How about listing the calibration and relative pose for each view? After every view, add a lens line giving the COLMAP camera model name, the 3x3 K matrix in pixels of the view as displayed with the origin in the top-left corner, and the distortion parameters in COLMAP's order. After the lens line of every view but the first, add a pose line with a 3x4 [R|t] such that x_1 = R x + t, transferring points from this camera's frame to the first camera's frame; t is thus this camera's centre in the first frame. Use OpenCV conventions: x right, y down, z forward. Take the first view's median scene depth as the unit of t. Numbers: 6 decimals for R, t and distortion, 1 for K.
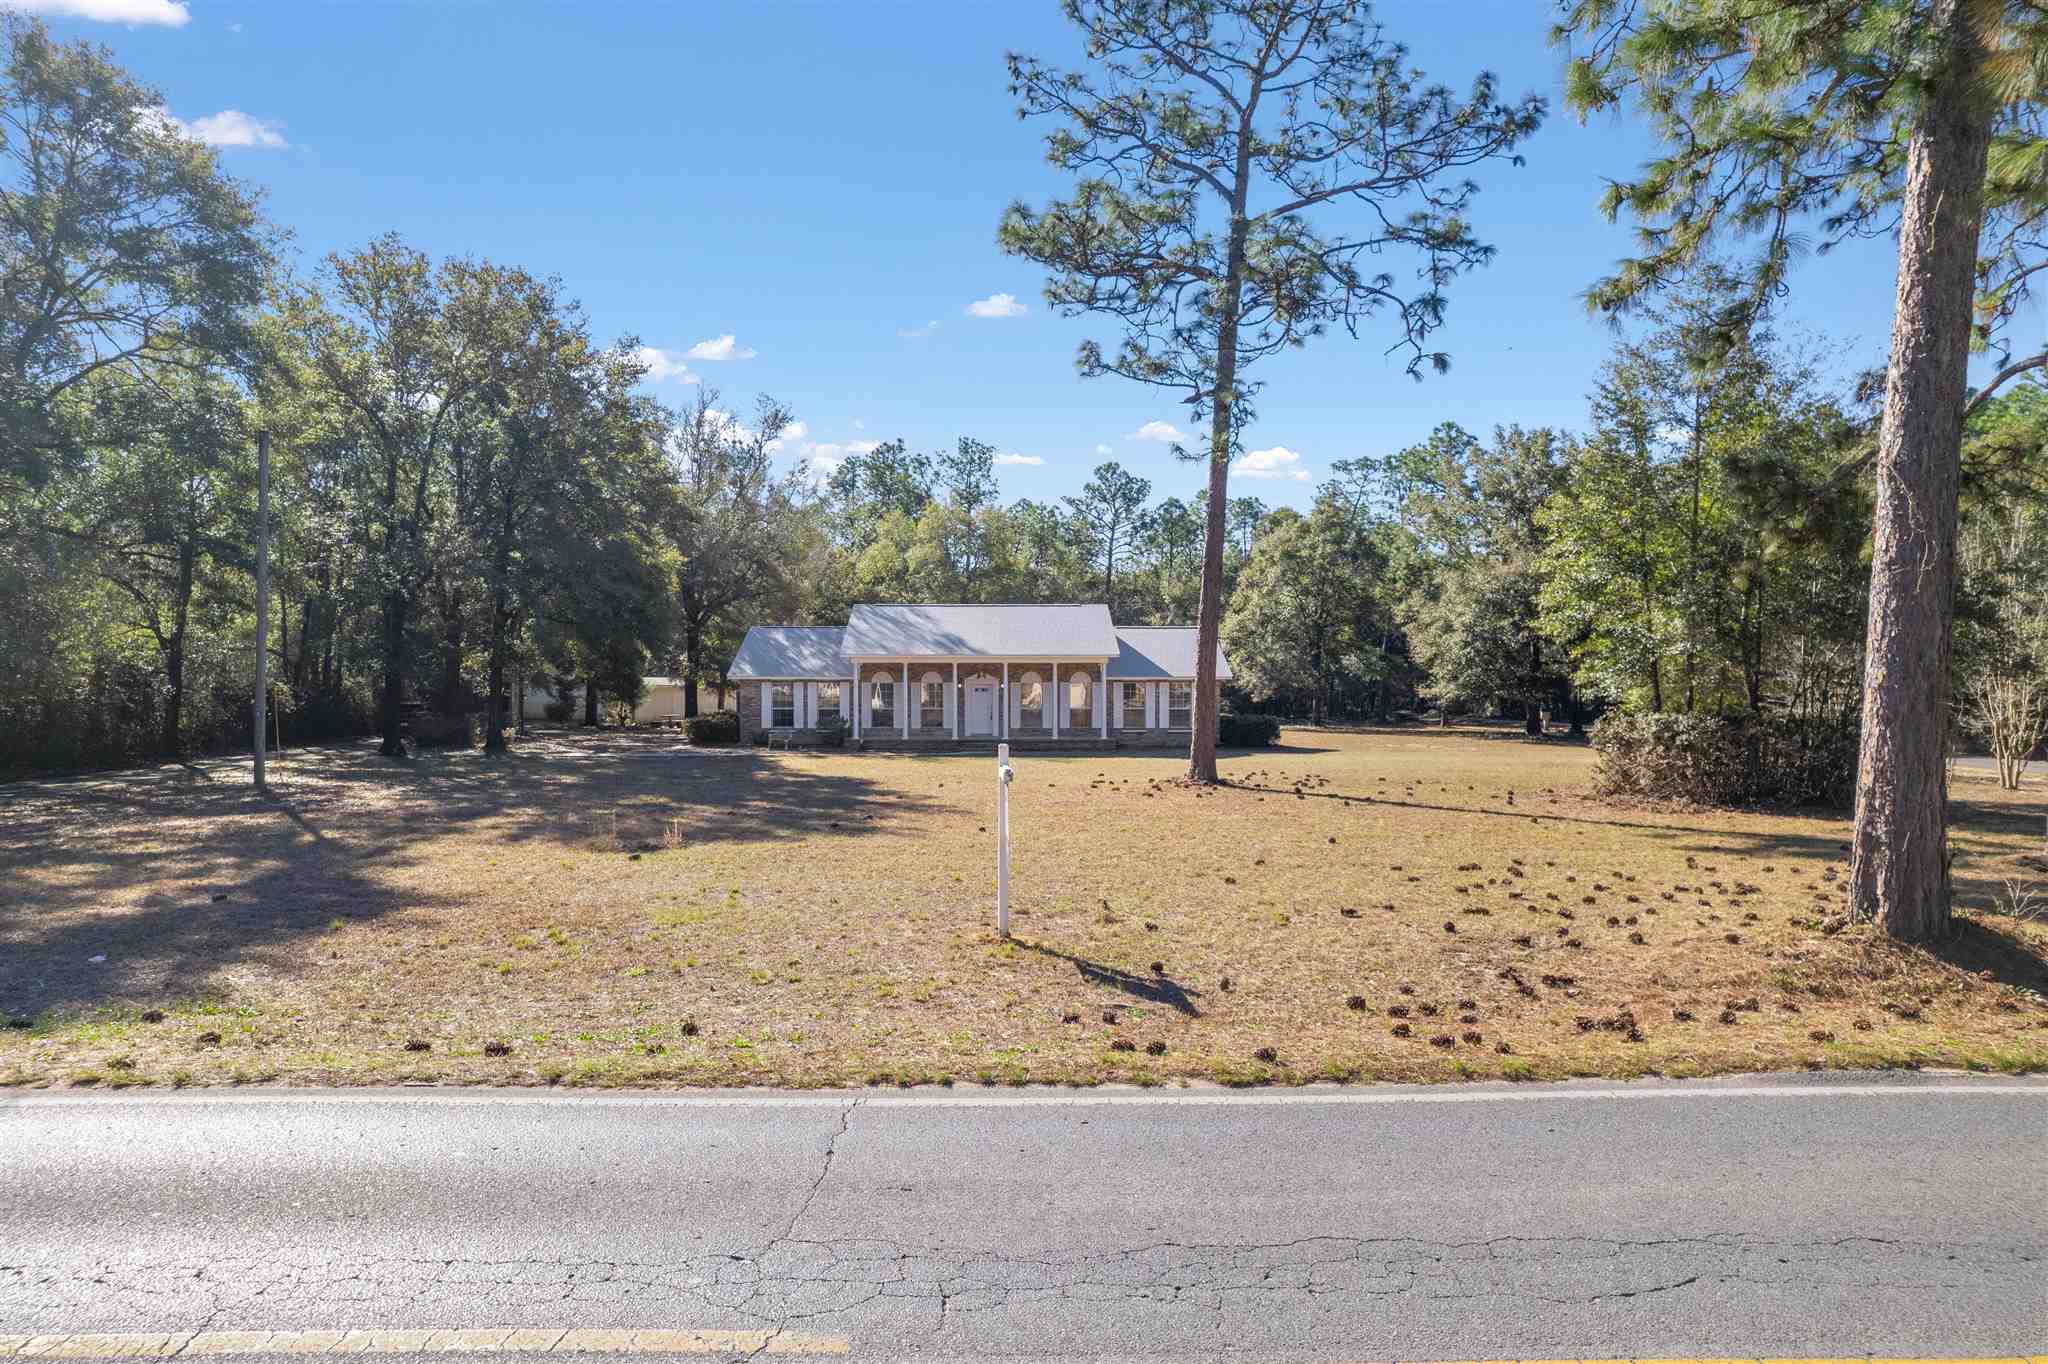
lens RADIAL K [[1339.4, 0, 993.8], [0, 1339.4, 681.3], [0, 0, 1]] dist [-0.007185, -0.000926]
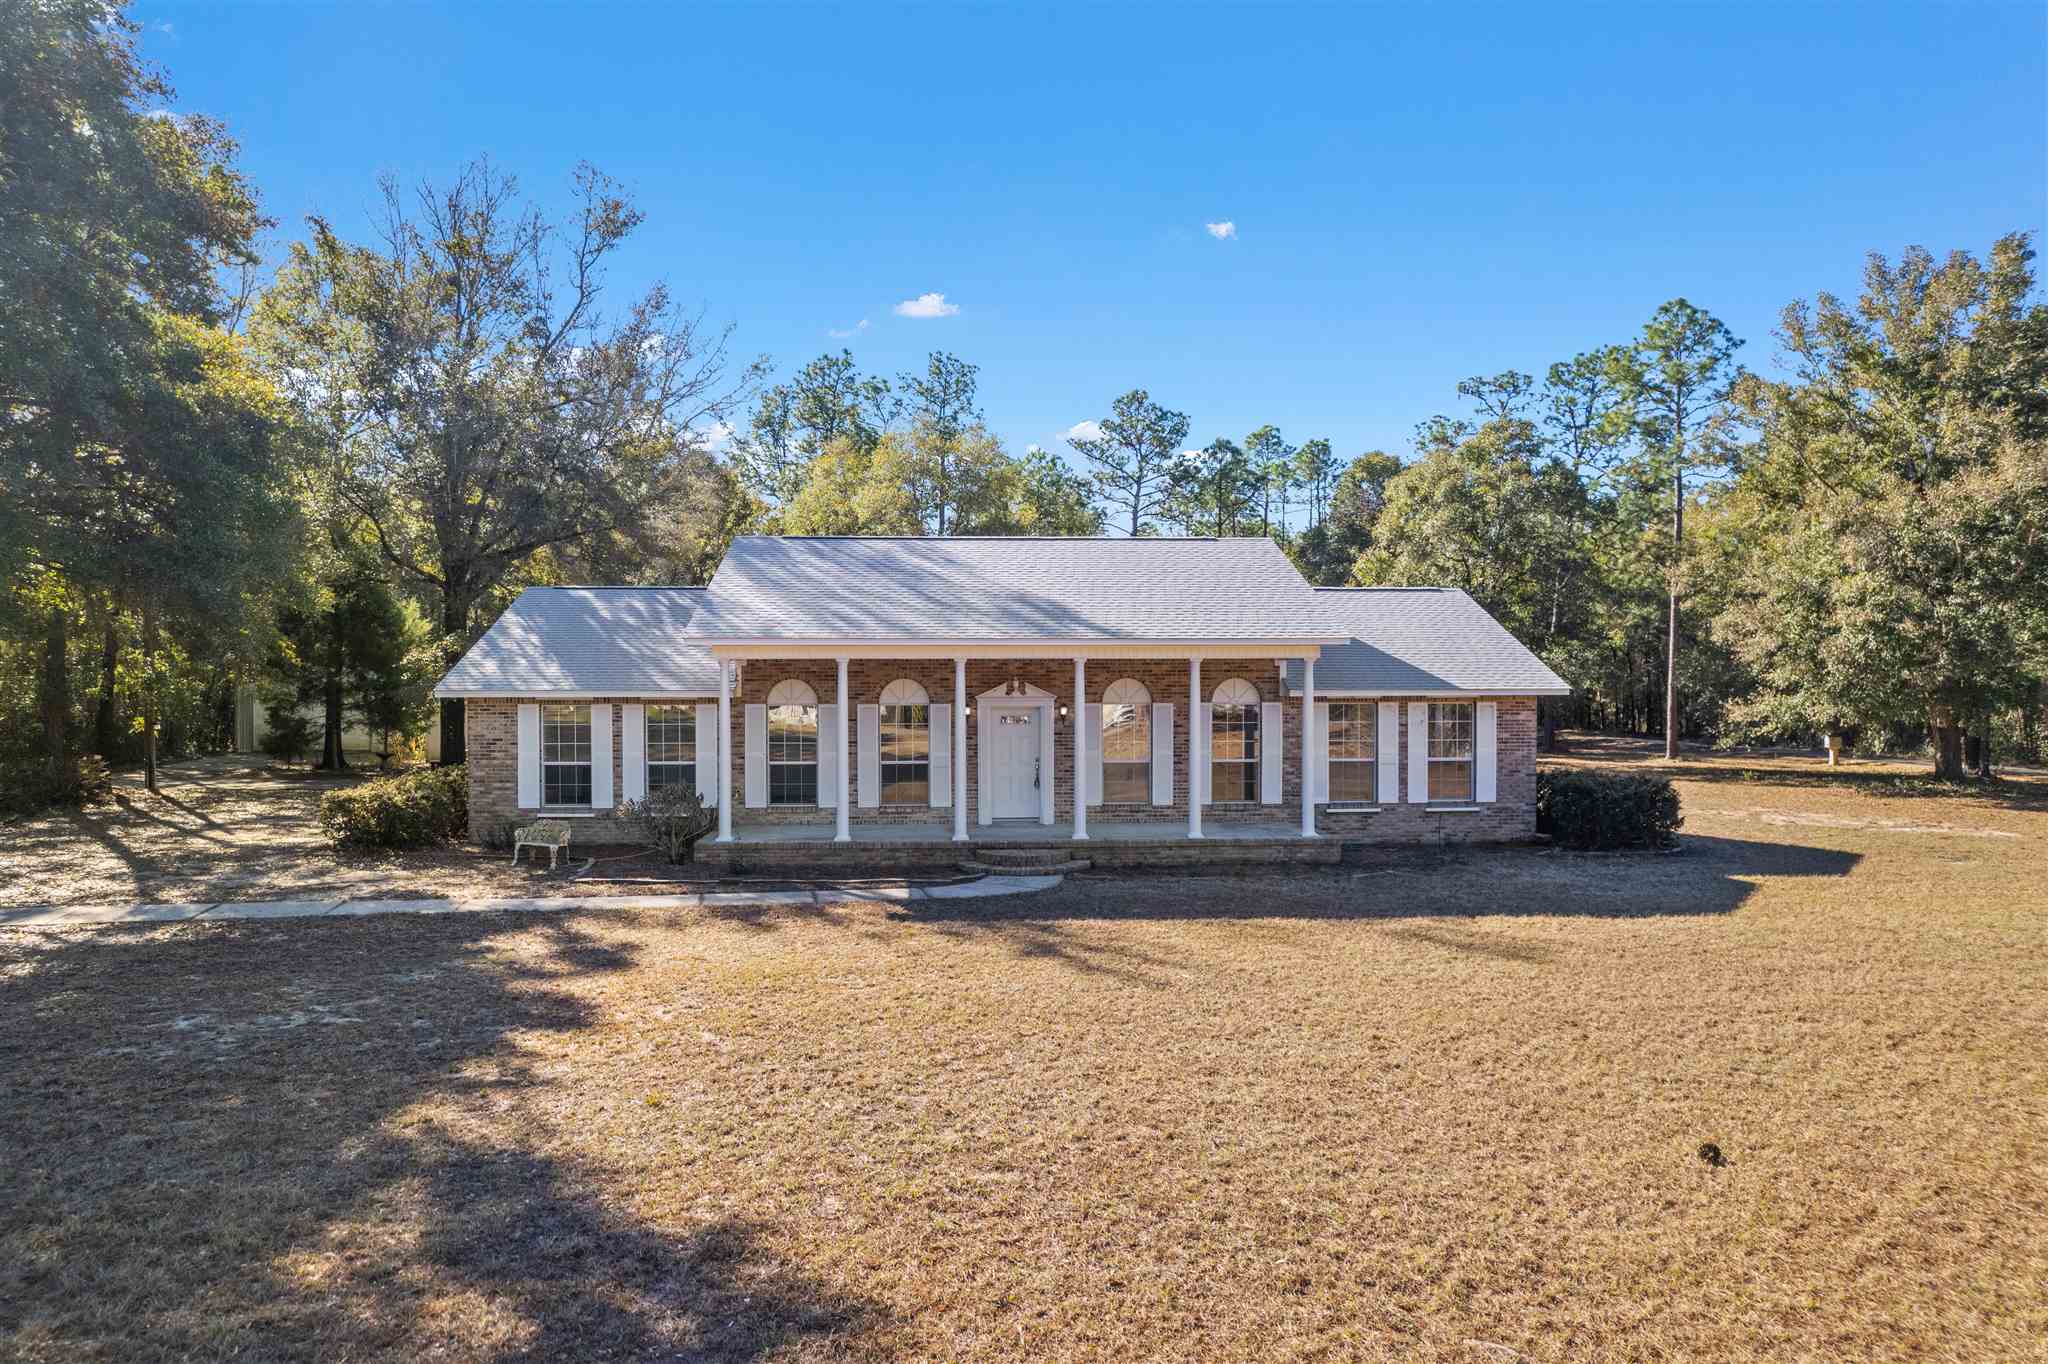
lens RADIAL K [[1339.4, 0, 993.8], [0, 1339.4, 681.3], [0, 0, 1]] dist [-0.007185, -0.000926]
pose [[0.999412, -0.001224, 0.034252, -0.022663], [0.001369, 0.999990, -0.004213, -0.003206], [-0.034246, 0.004257, 0.999404, 0.394657]]
